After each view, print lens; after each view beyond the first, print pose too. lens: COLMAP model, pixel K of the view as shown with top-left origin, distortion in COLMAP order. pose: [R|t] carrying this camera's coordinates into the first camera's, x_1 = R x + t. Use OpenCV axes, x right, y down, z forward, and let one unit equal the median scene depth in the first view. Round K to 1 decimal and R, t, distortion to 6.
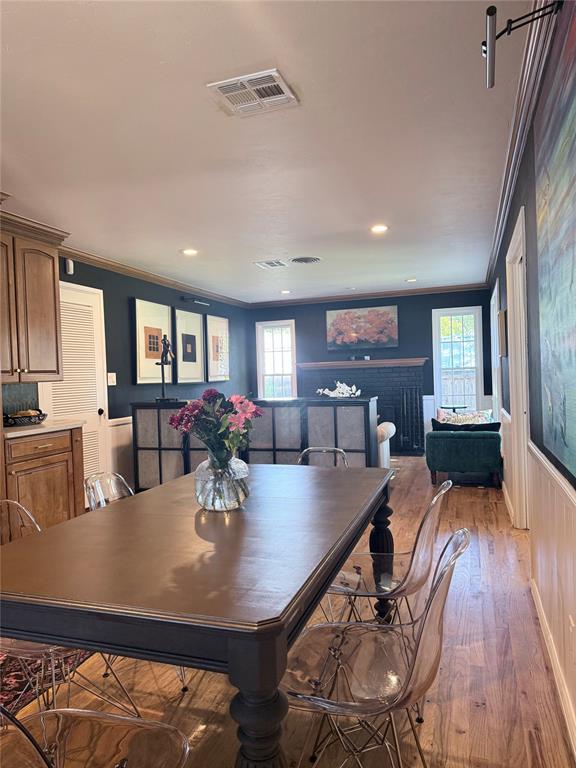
lens RADIAL K [[539.9, 0, 288.0], [0, 539.9, 384.0], [0, 0, 1]] dist [0.193017, -0.417267]
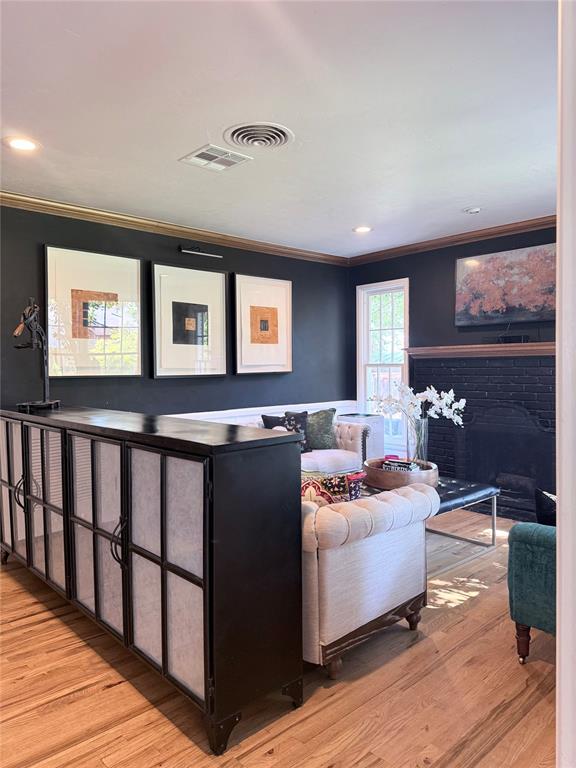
lens RADIAL K [[541.9, 0, 288.0], [0, 541.9, 384.0], [0, 0, 1]] dist [0.094231, -0.142745]
pose [[0.878557, 0.040234, -0.475941, 0.291589], [-0.025746, 0.998986, 0.036924, -0.023628], [0.476944, -0.020186, 0.878702, 0.559193]]
